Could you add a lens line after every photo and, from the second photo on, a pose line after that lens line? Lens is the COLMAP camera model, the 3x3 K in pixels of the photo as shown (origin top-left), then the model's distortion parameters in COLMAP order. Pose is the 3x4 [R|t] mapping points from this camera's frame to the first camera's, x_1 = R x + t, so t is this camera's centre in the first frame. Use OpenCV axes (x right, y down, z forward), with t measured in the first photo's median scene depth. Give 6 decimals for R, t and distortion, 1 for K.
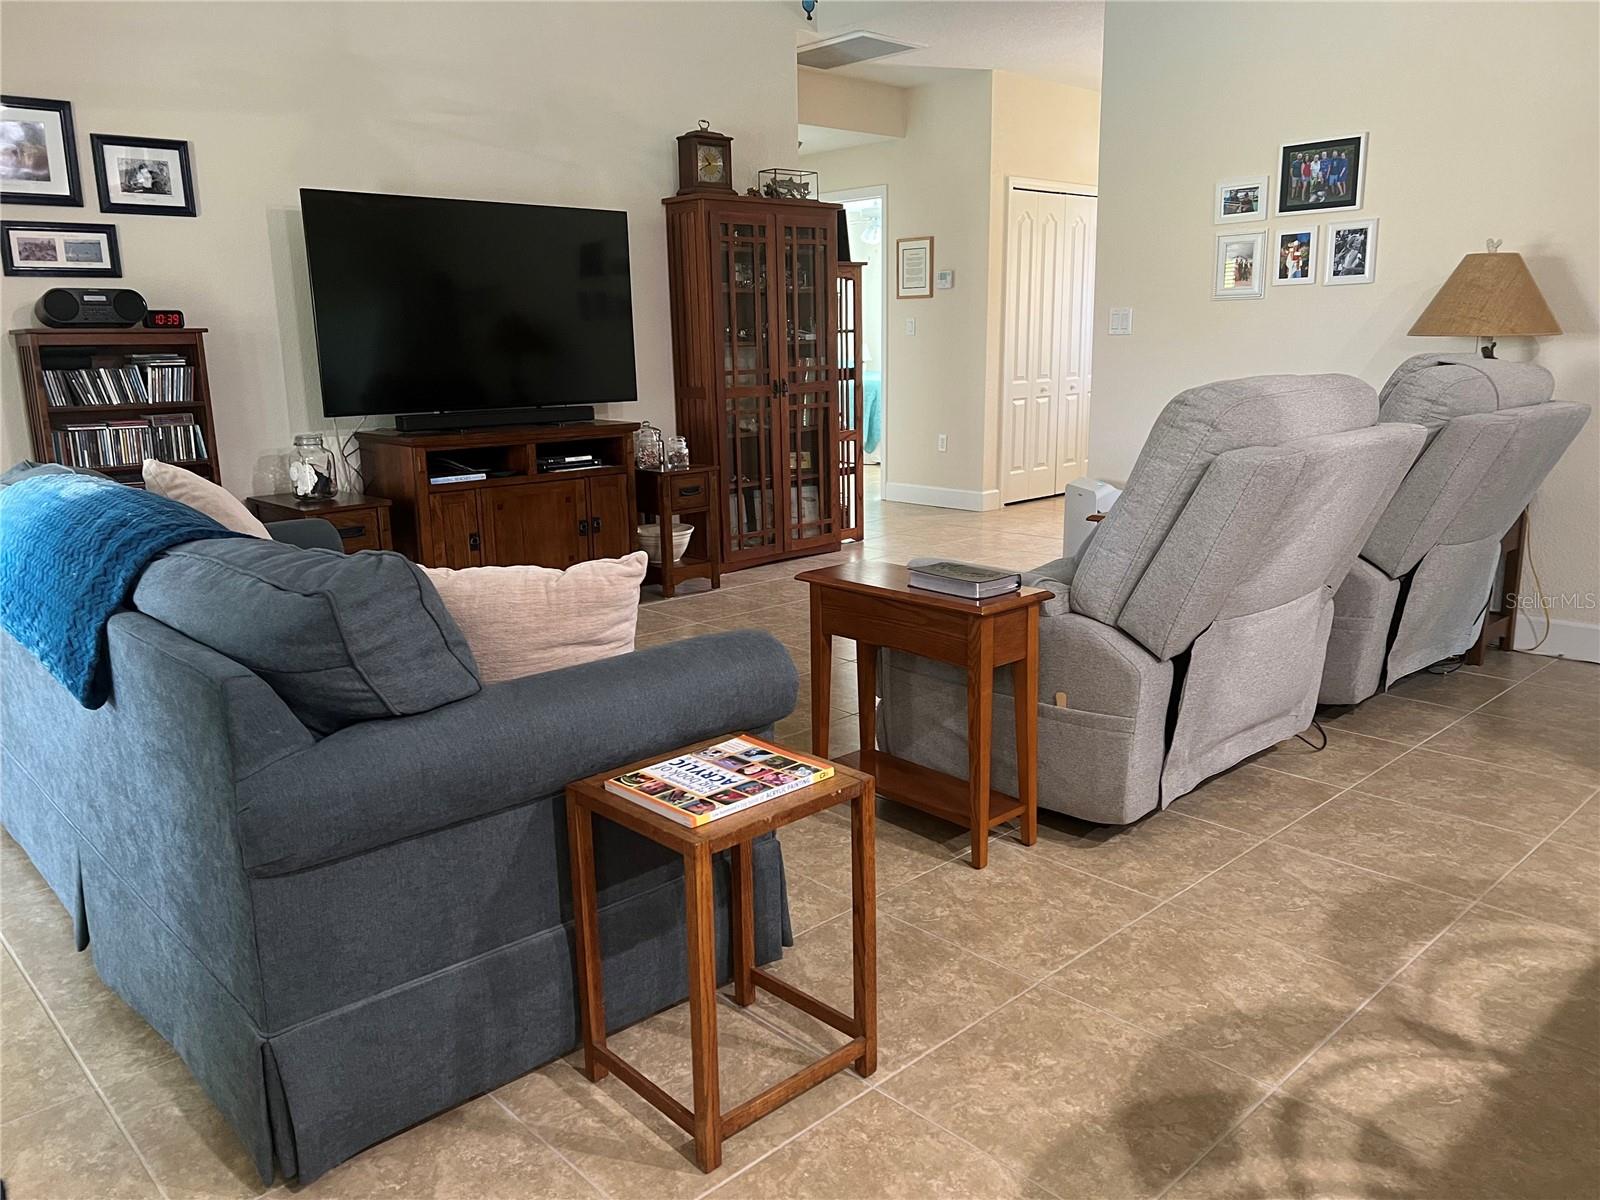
lens RADIAL K [[1209.5, 0, 792.1], [0, 1209.5, 596.8], [0, 0, 1]] dist [0.041642, -0.021629]
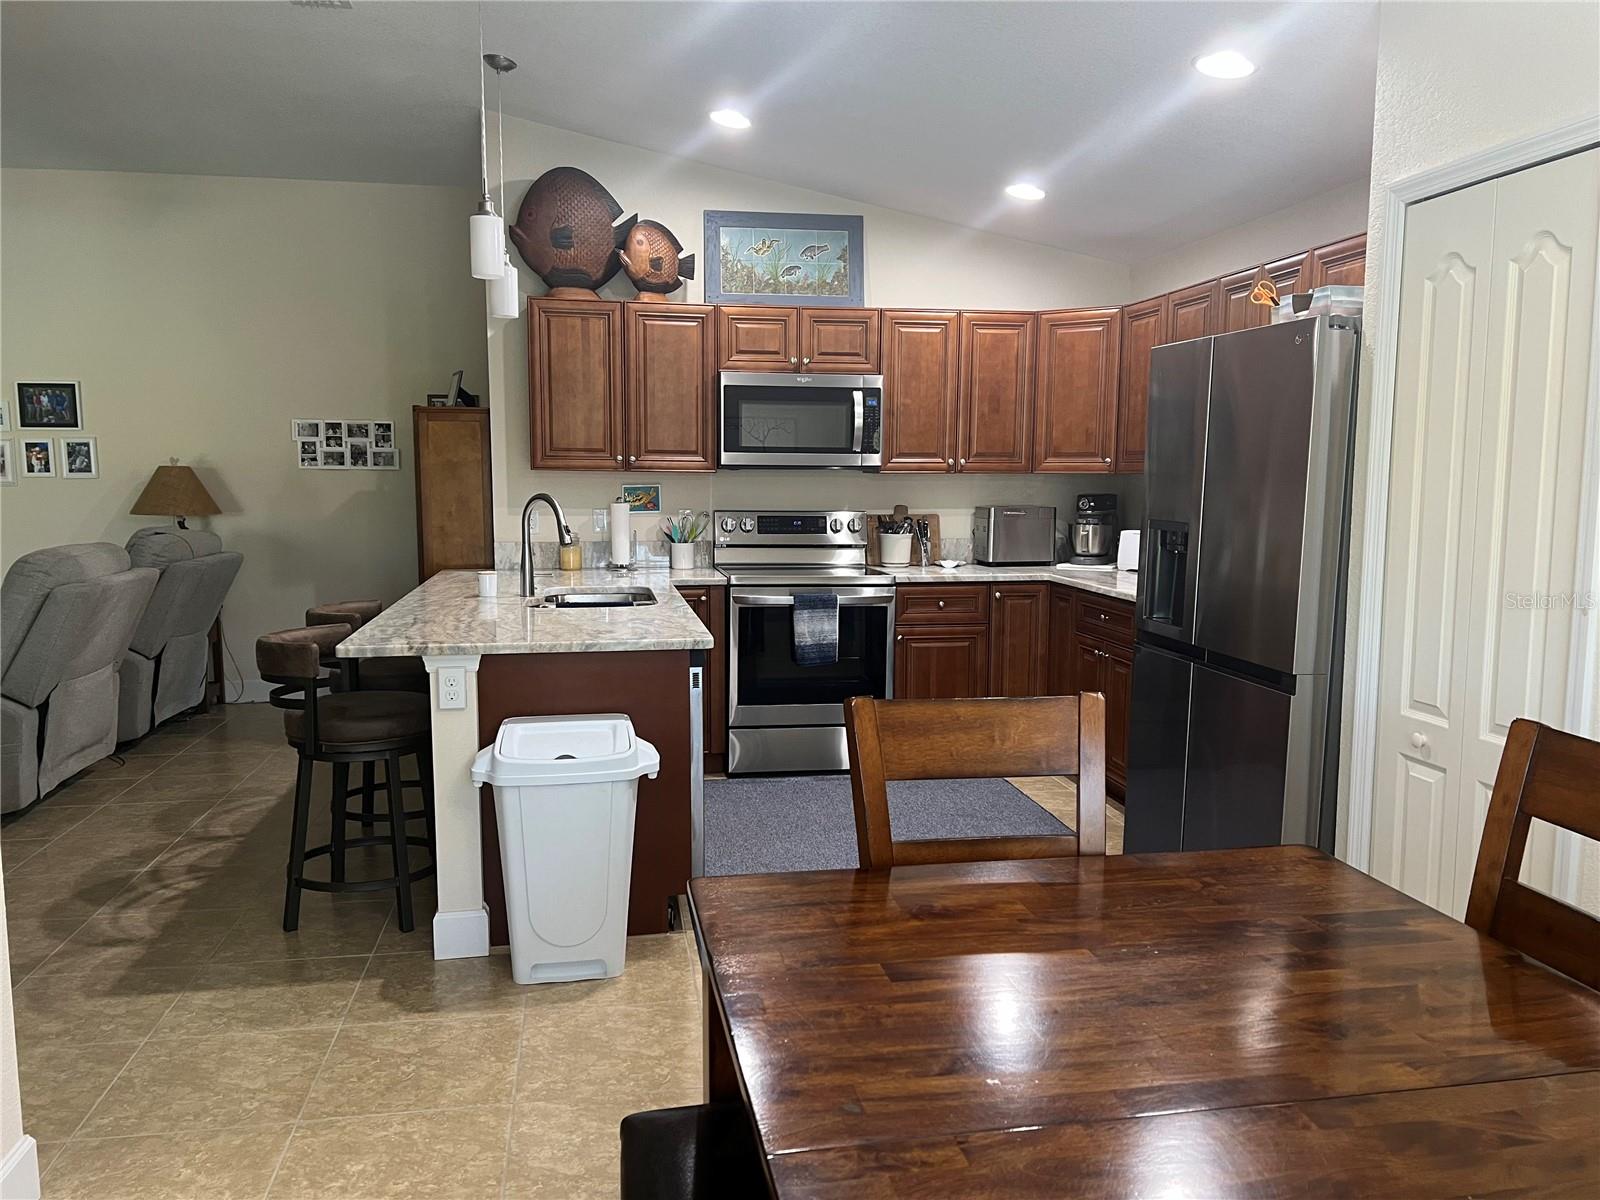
lens RADIAL K [[1209.5, 0, 798.1], [0, 1209.5, 599.3], [0, 0, 1]] dist [0.041642, -0.021629]
pose [[0.554925, -0.074487, 0.828559, -0.403798], [0.170224, 0.985077, -0.025449, 0.099432], [-0.814299, 0.155163, 0.559323, -0.687384]]
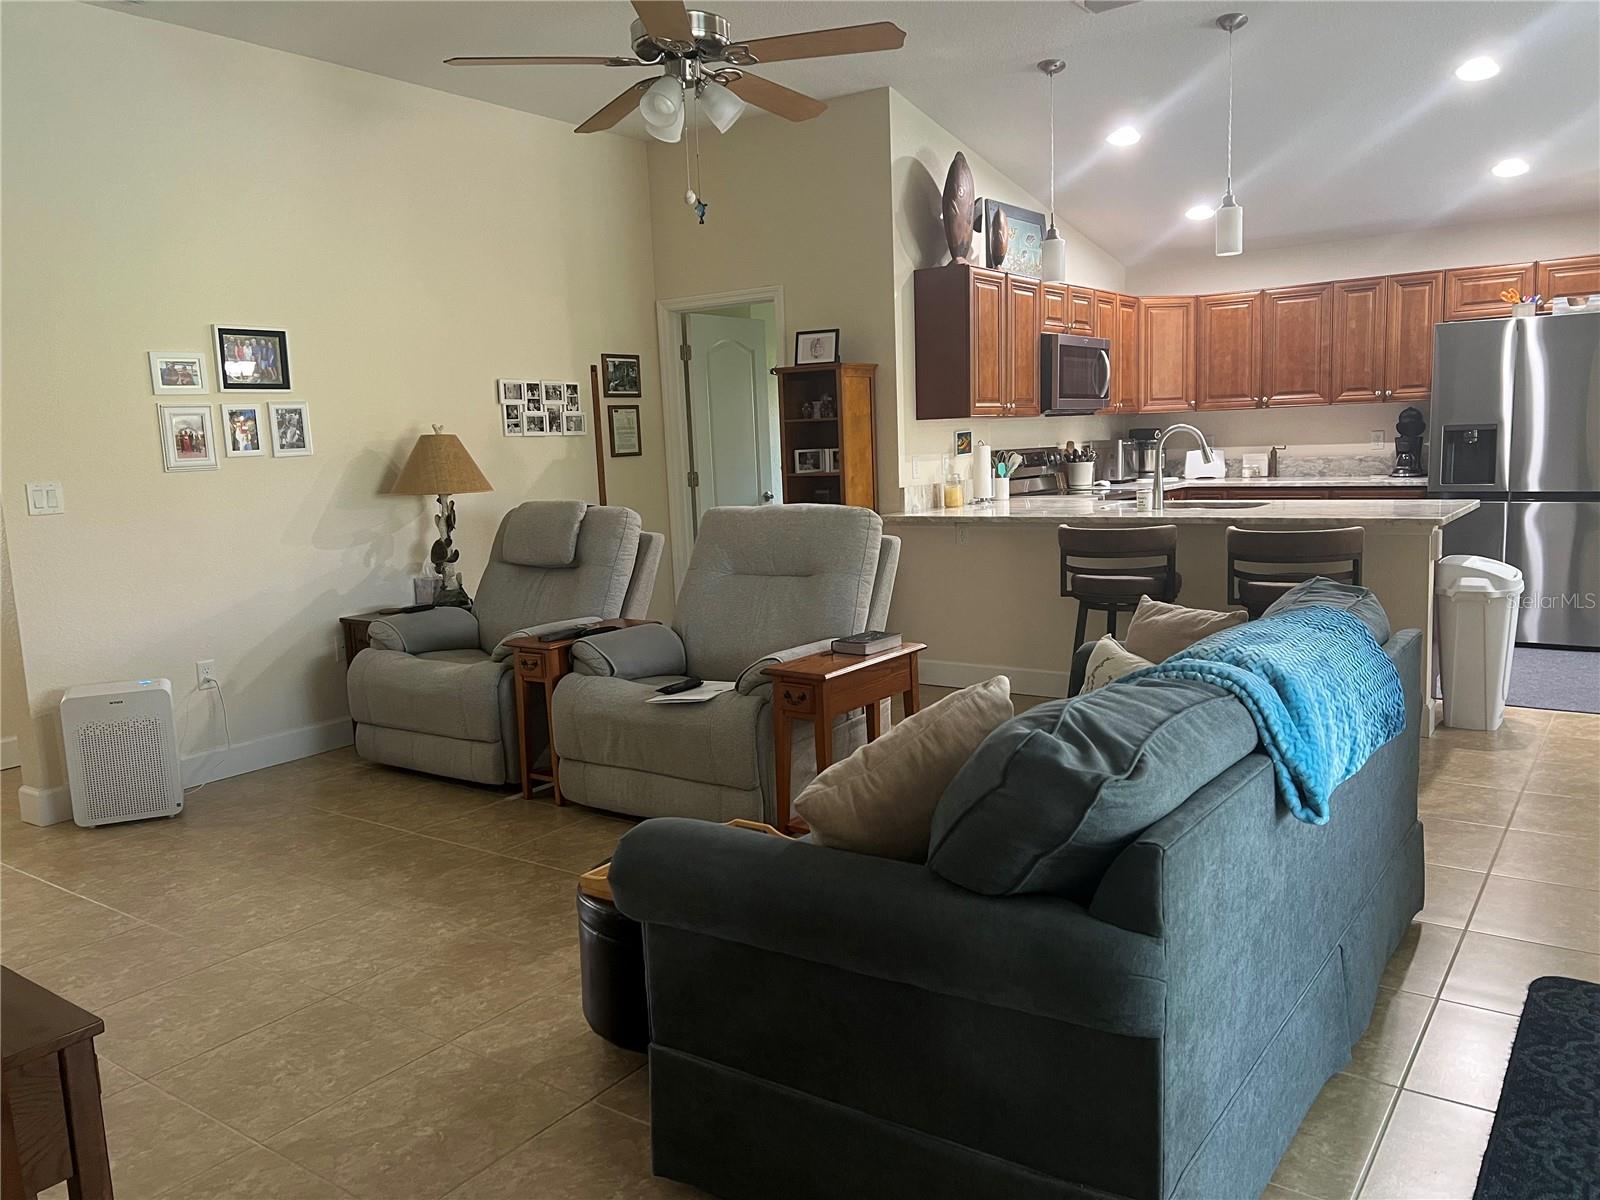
lens RADIAL K [[1209.5, 0, 800.4], [0, 1209.5, 606.9], [0, 0, 1]] dist [0.041642, -0.021629]
pose [[-0.182414, -0.113968, 0.976594, -0.995379], [0.254536, 0.953925, 0.158866, -0.241435], [-0.949703, 0.277558, -0.145000, 1.001357]]
